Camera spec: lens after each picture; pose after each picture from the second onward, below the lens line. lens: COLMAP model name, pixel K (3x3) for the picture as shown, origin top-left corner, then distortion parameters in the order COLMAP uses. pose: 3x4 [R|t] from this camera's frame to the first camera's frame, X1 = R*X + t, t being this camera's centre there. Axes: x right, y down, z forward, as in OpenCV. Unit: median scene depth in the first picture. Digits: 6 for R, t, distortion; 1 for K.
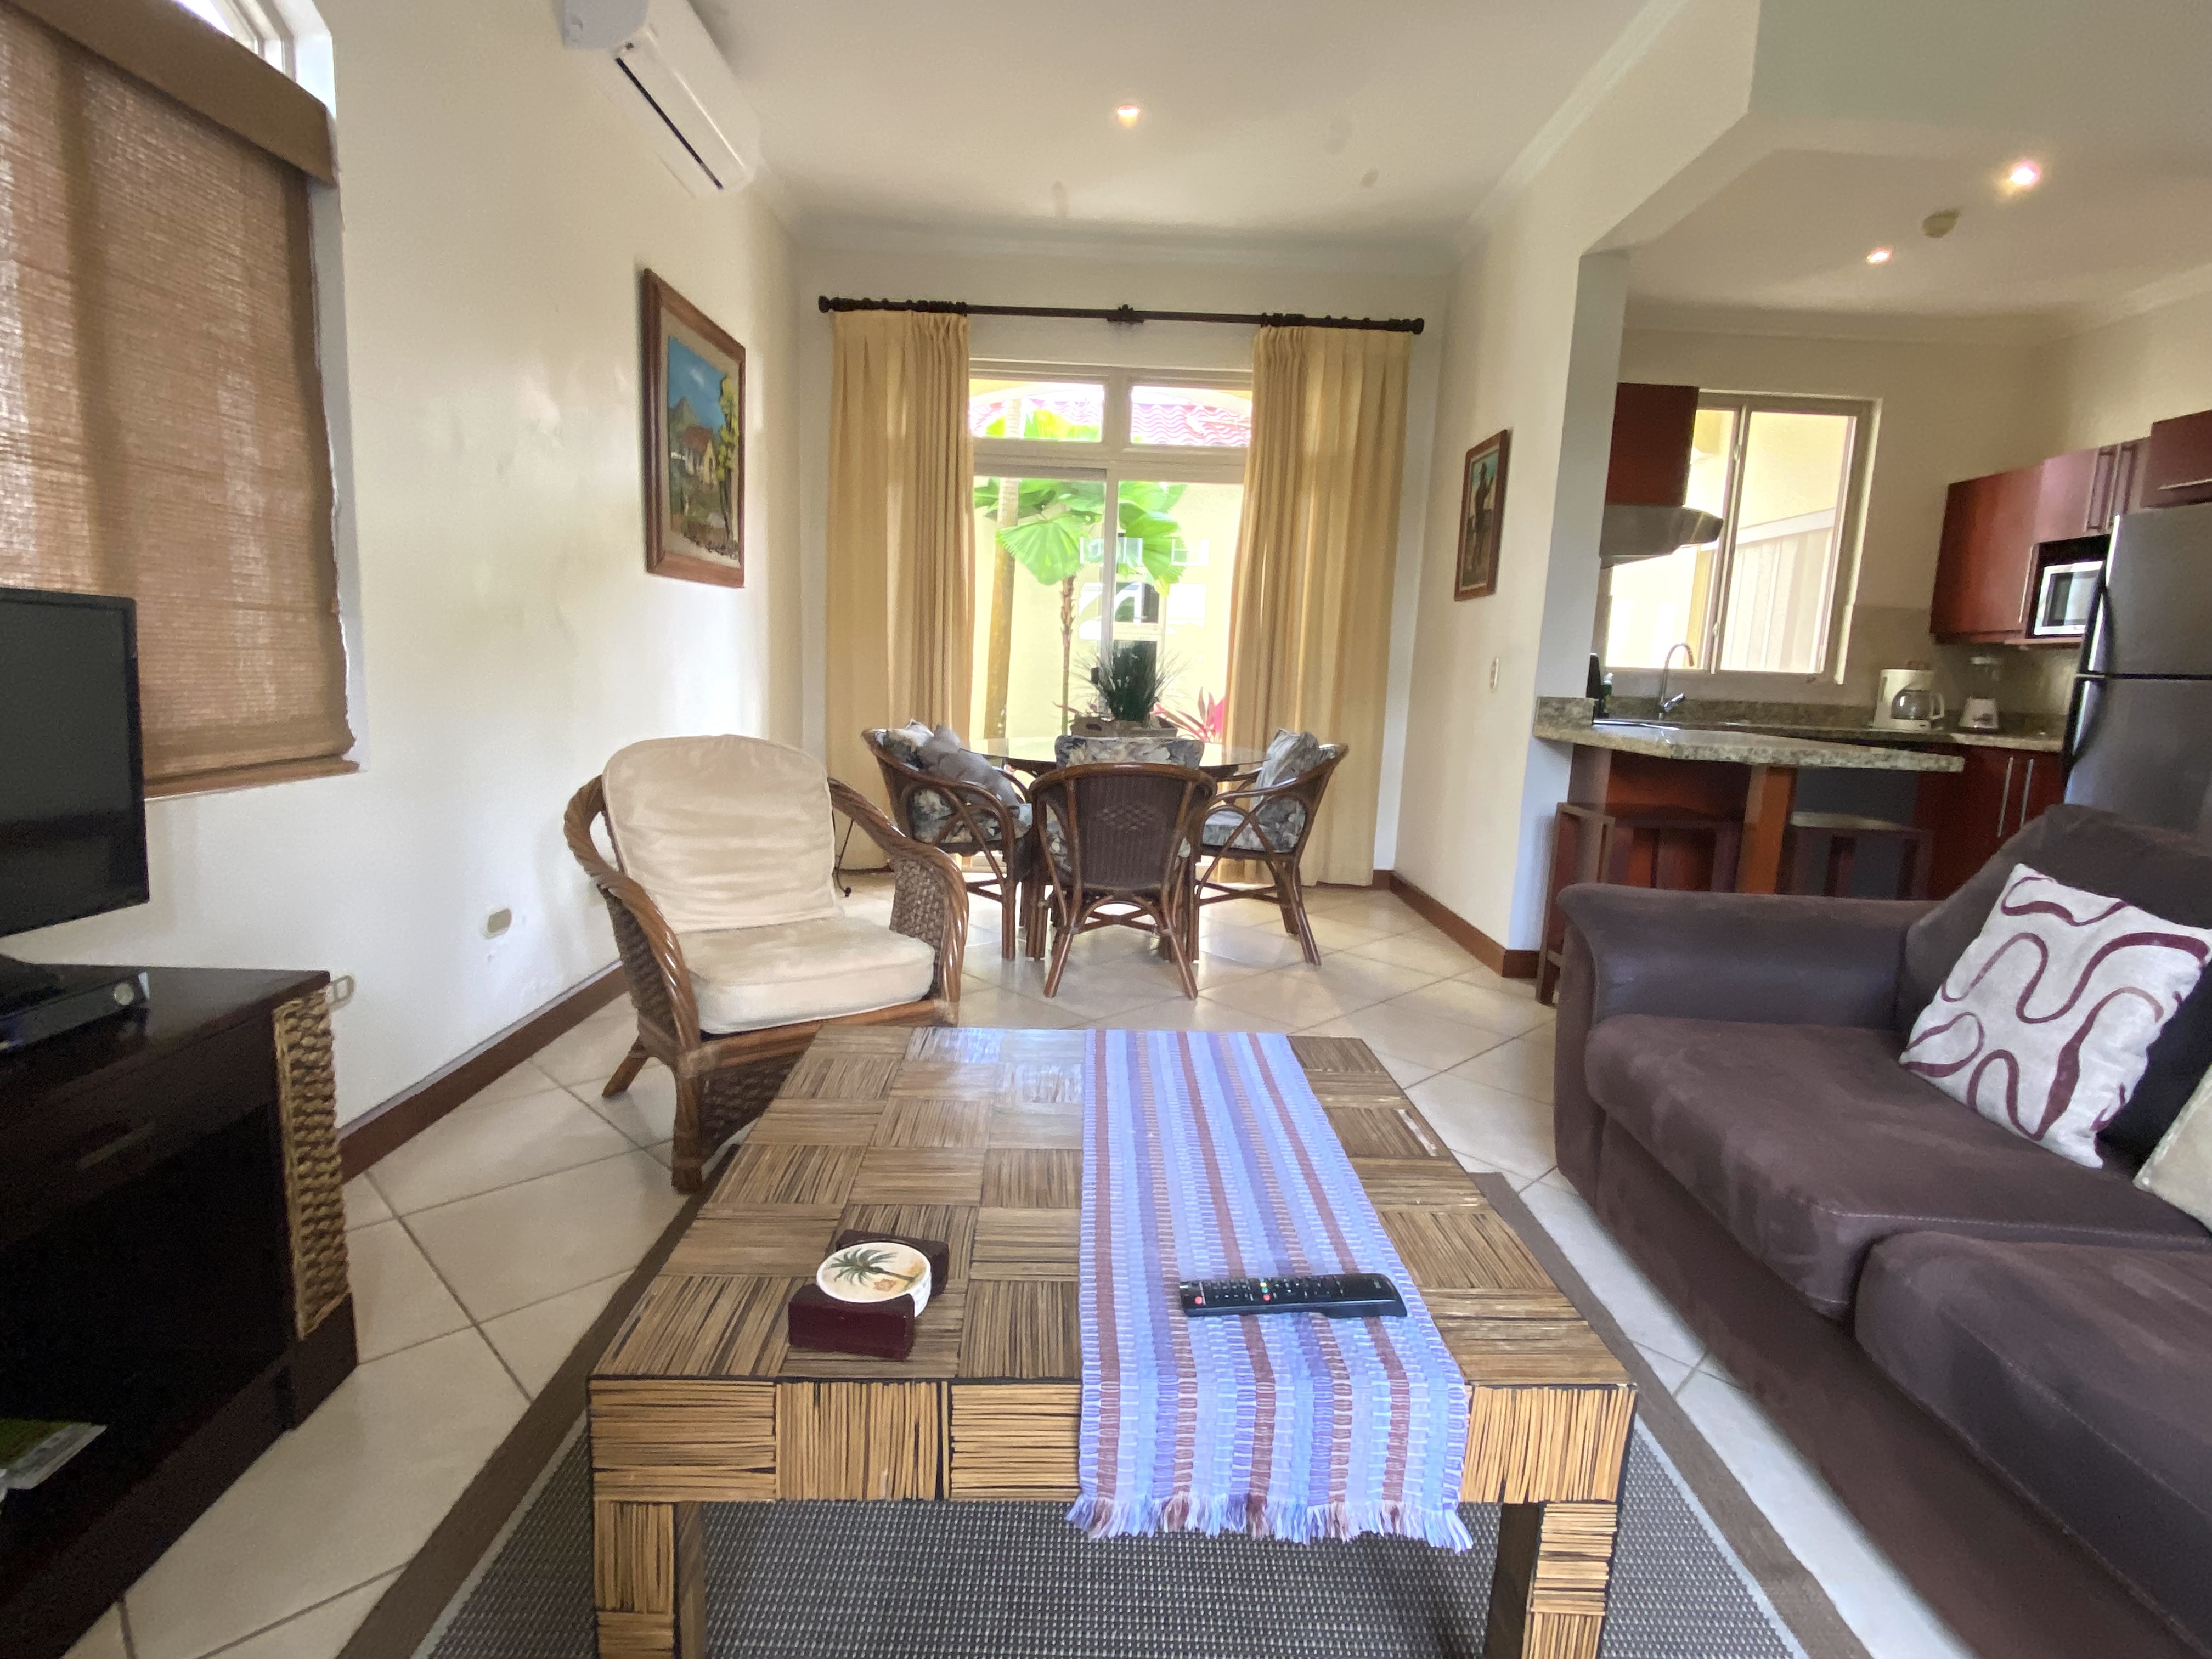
lens RADIAL K [[1100.9, 0, 1099.1], [0, 1100.9, 840.4], [0, 0, 1]] dist [0.029919, -0.028770]
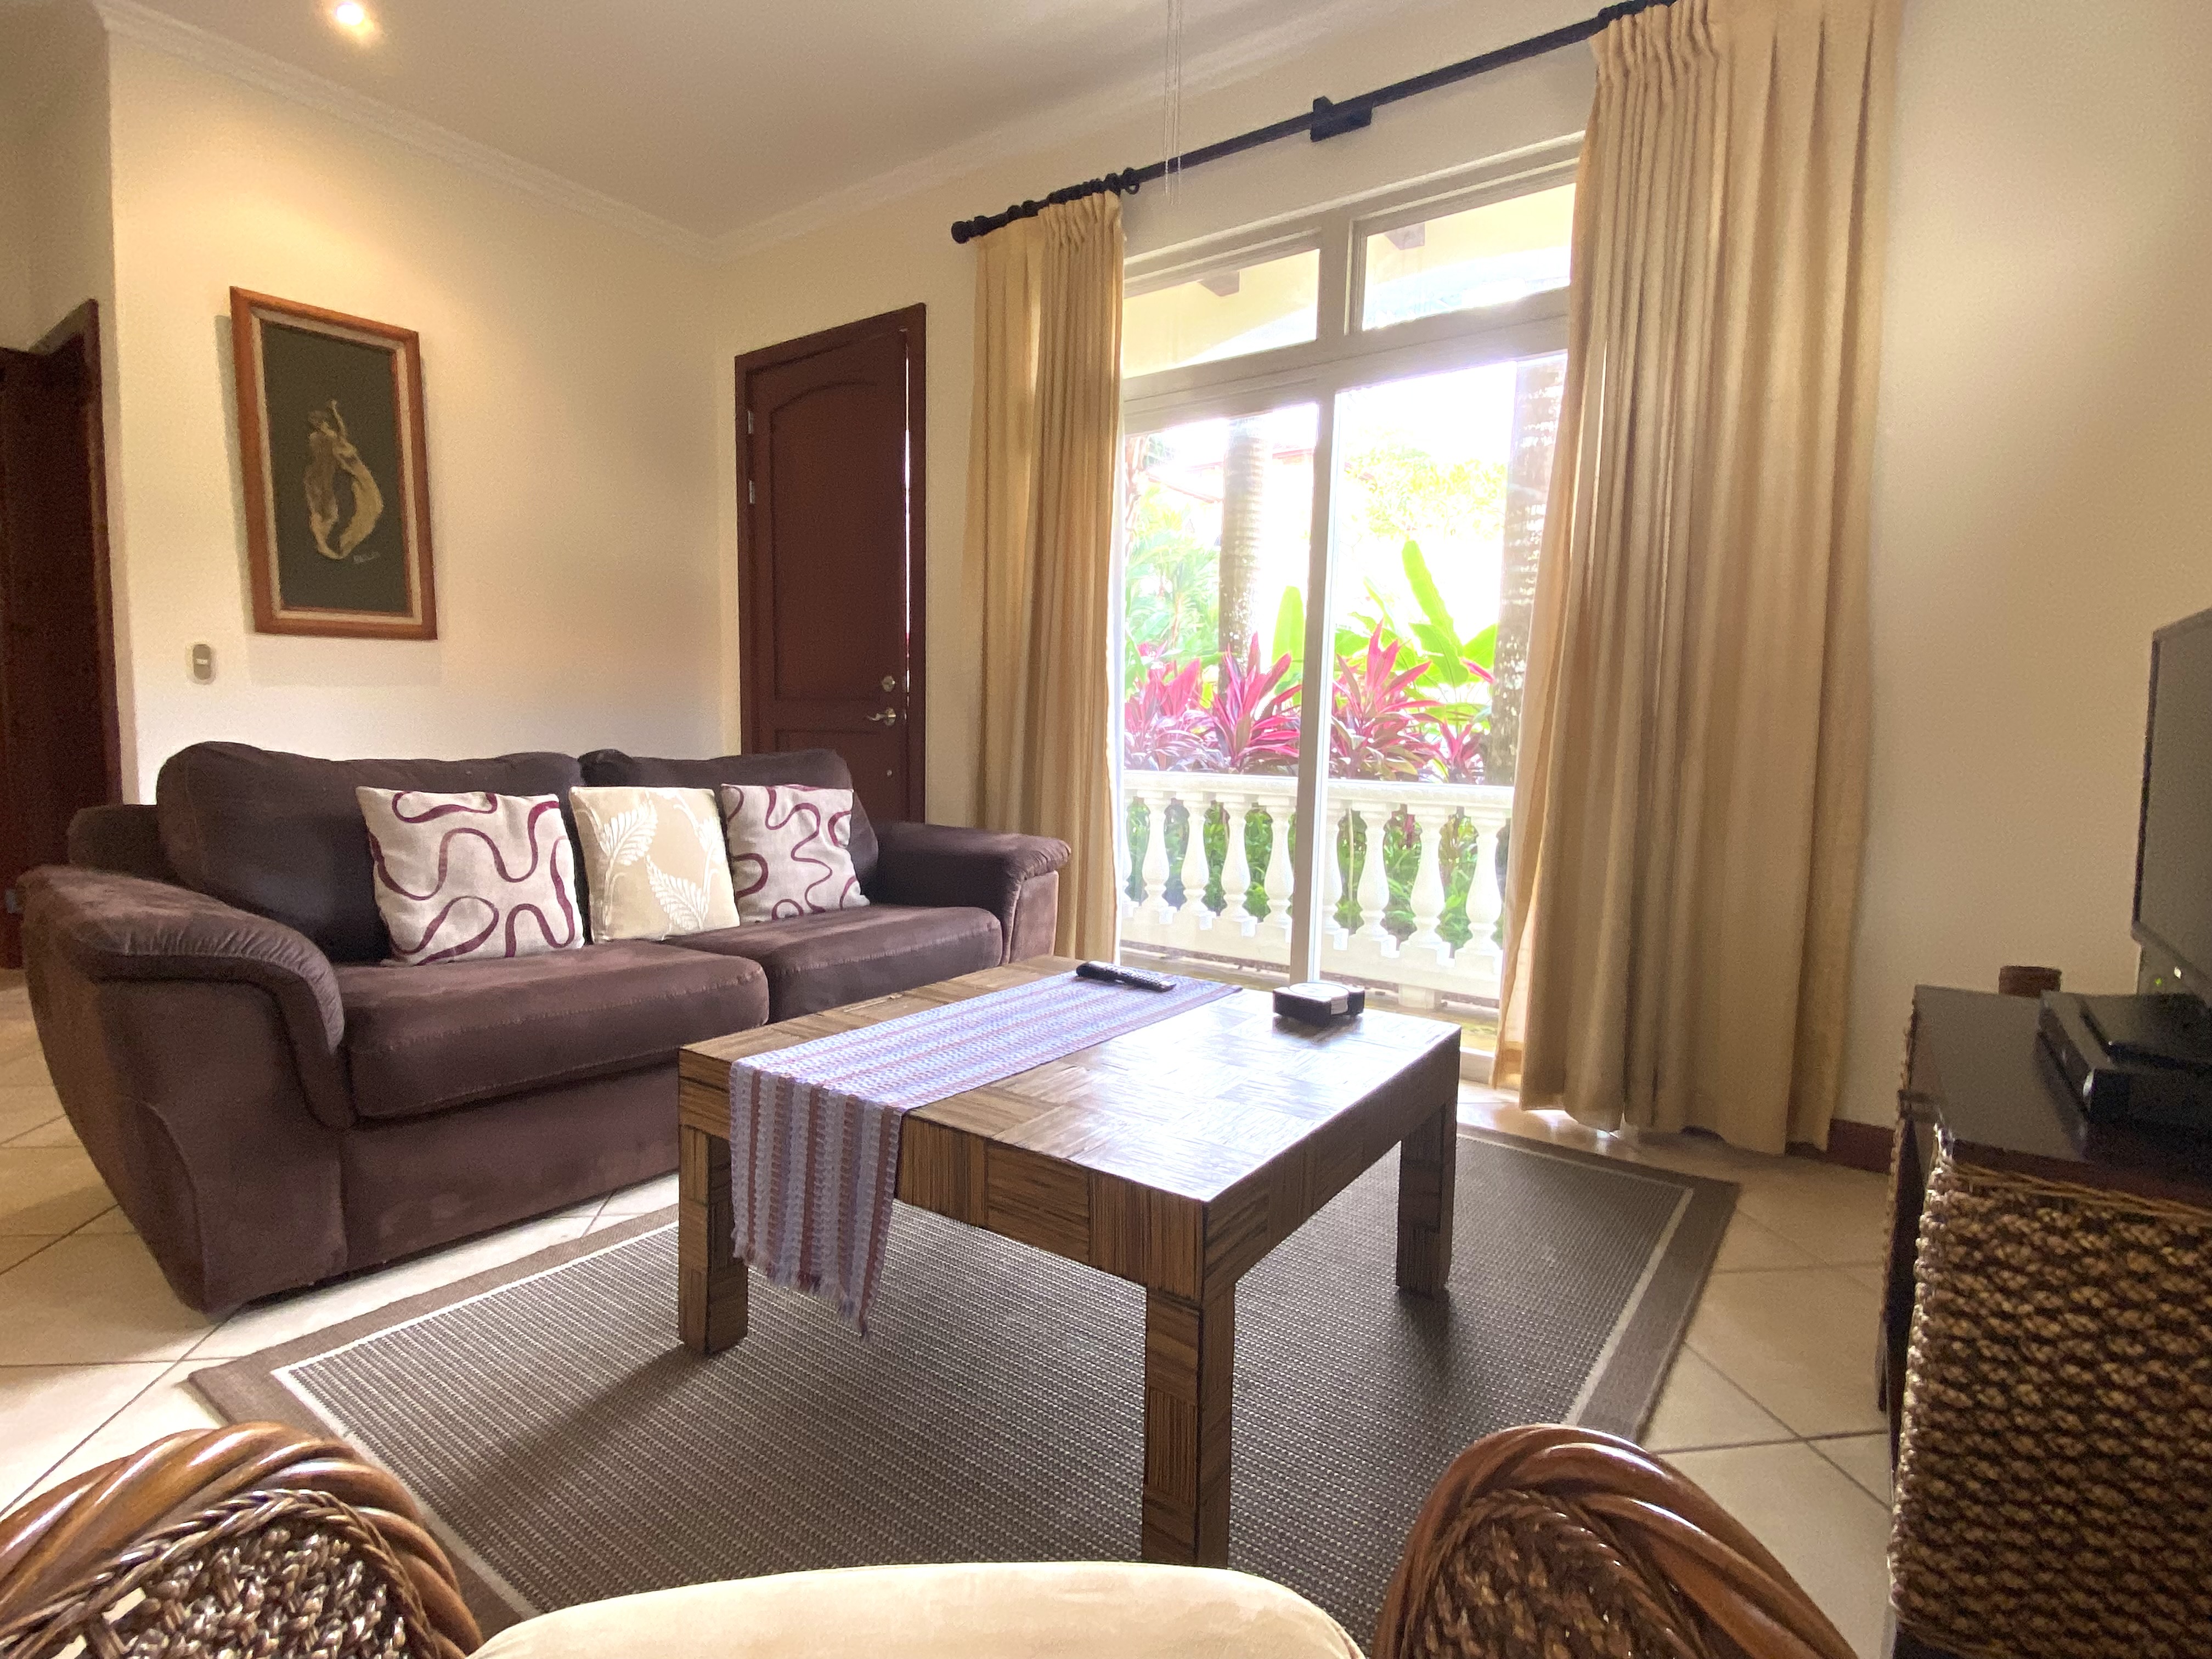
lens RADIAL K [[1100.9, 0, 1099.1], [0, 1100.9, 840.4], [0, 0, 1]] dist [0.029919, -0.028770]
pose [[-0.799479, -0.117537, 0.589083, -0.249033], [0.038735, 0.968542, 0.245818, -0.086923], [-0.599445, 0.219344, -0.769776, 0.664837]]
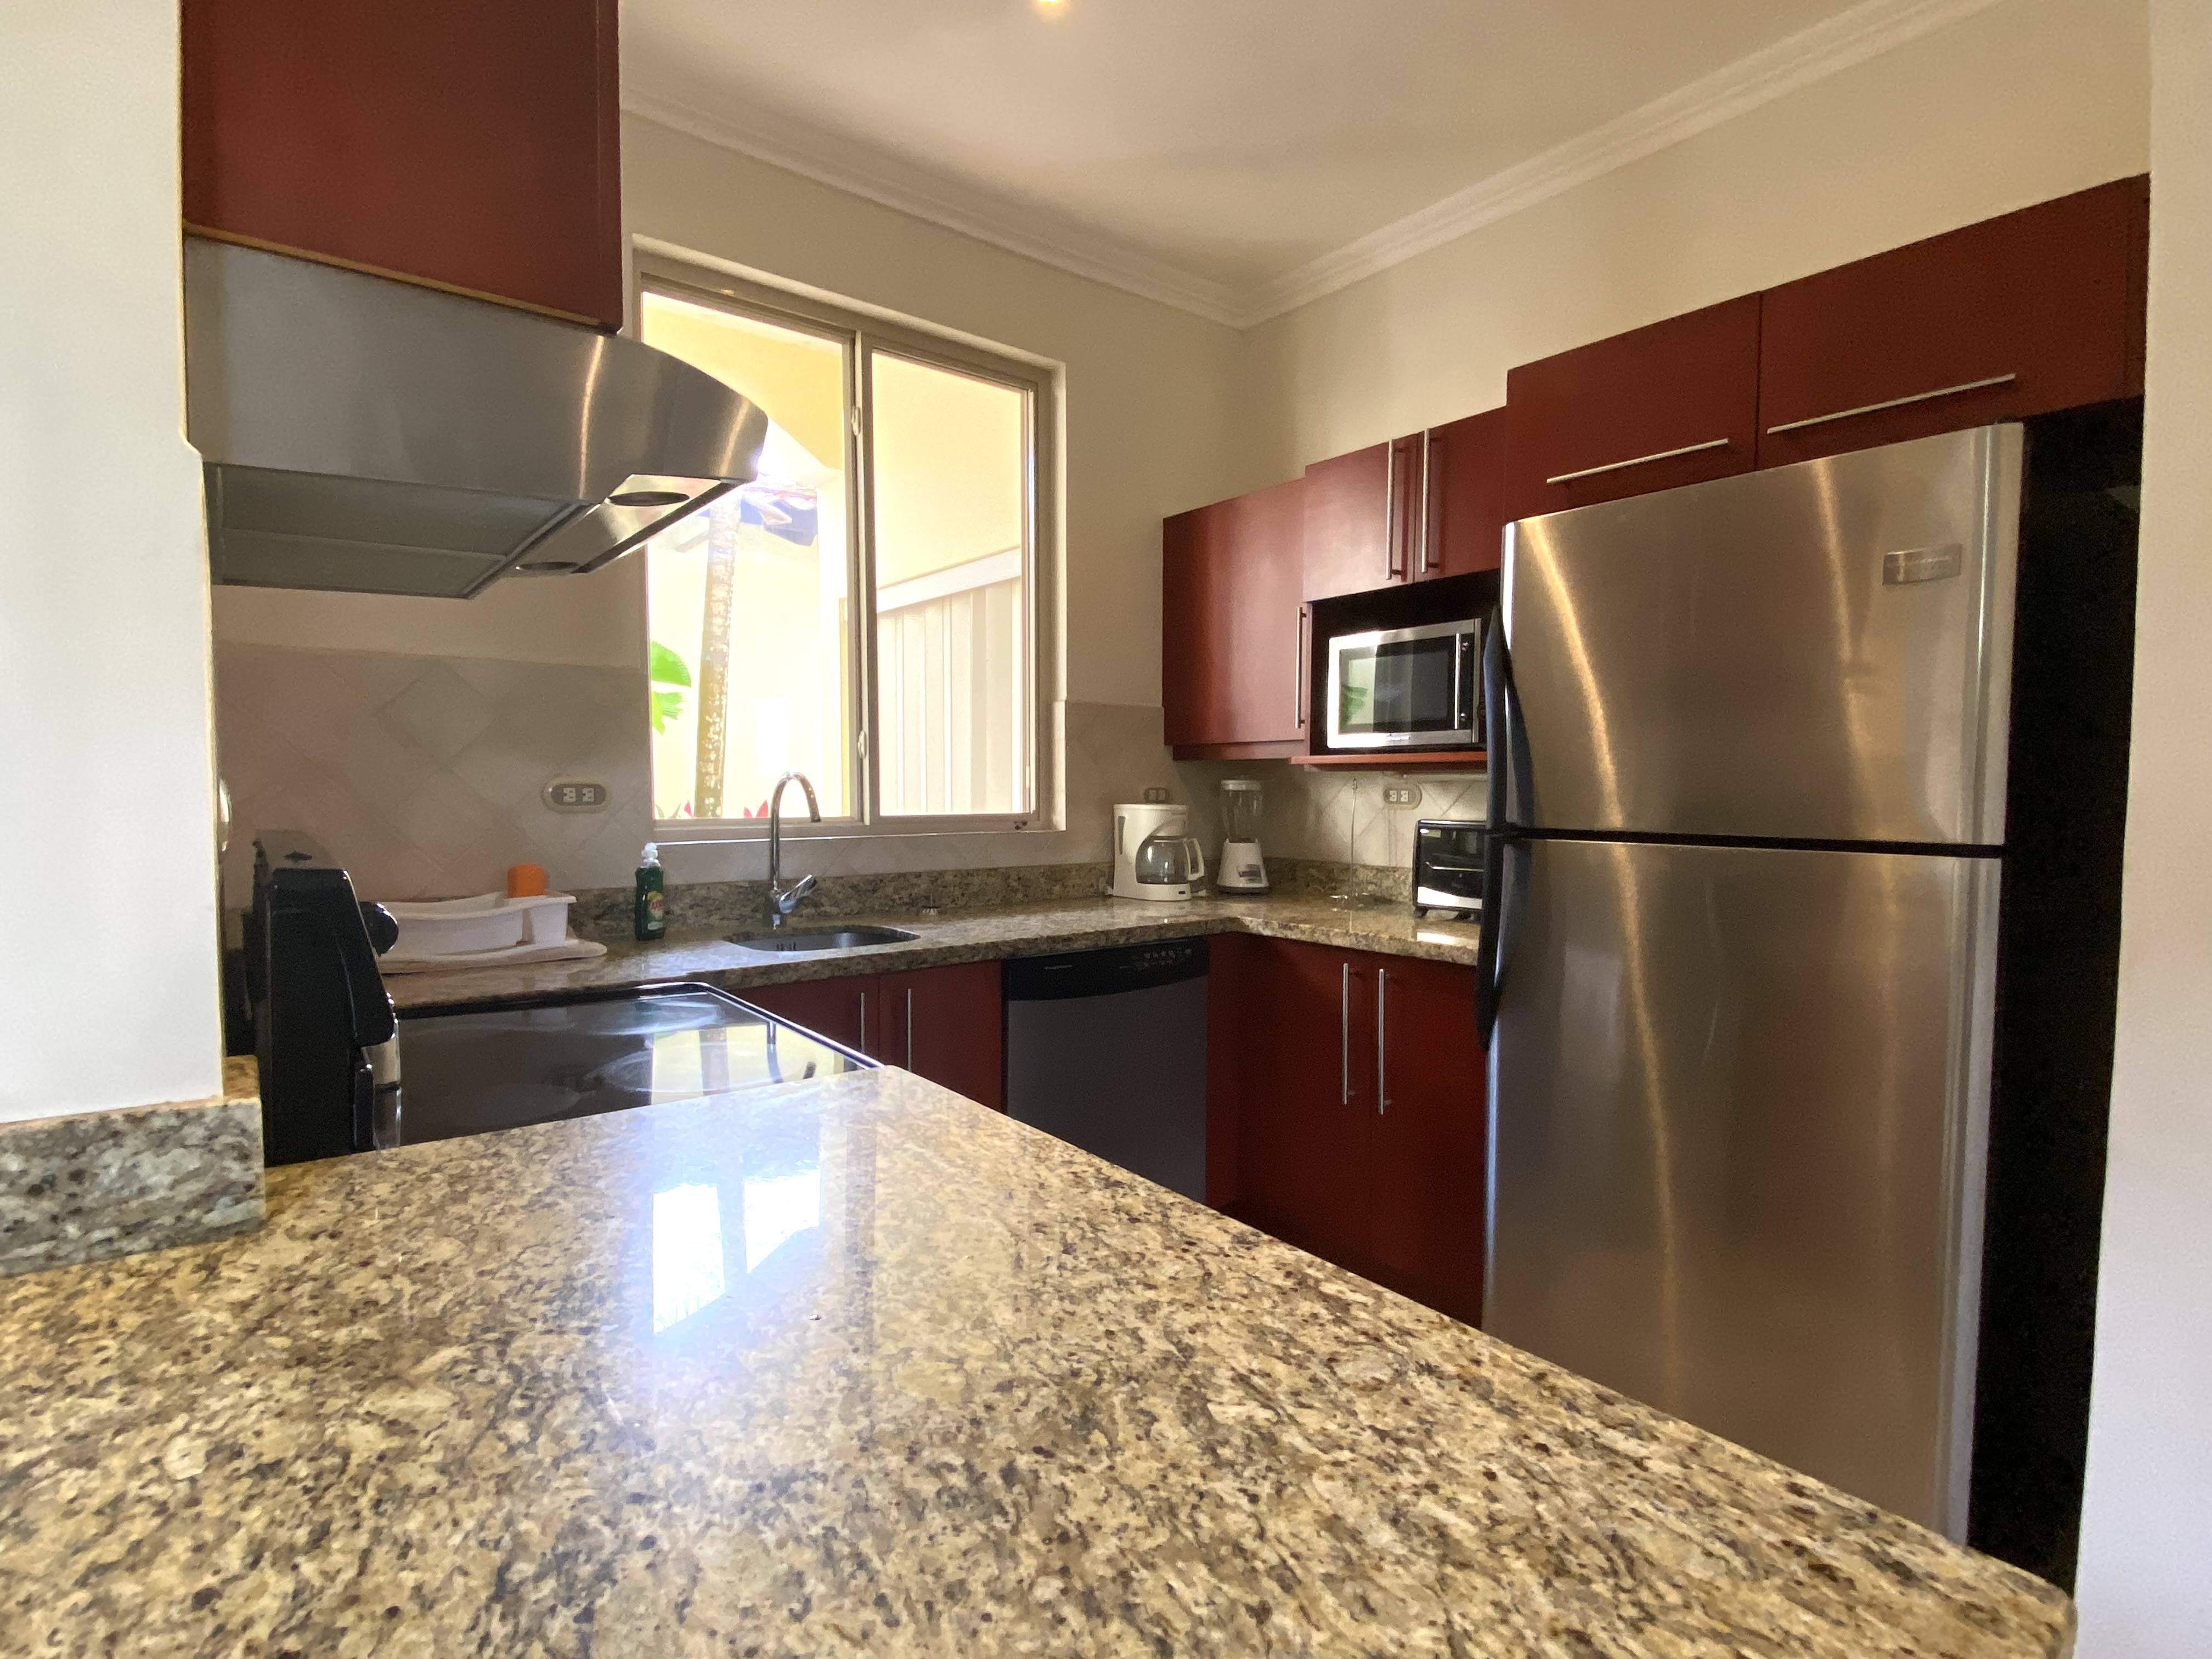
lens RADIAL K [[1100.9, 0, 1099.1], [0, 1100.9, 840.4], [0, 0, 1]] dist [0.029919, -0.028770]
pose [[0.786770, -0.068361, 0.613449, 0.424124], [0.123160, 0.991250, -0.047495, -0.139777], [-0.604835, 0.112920, 0.788305, 0.692437]]
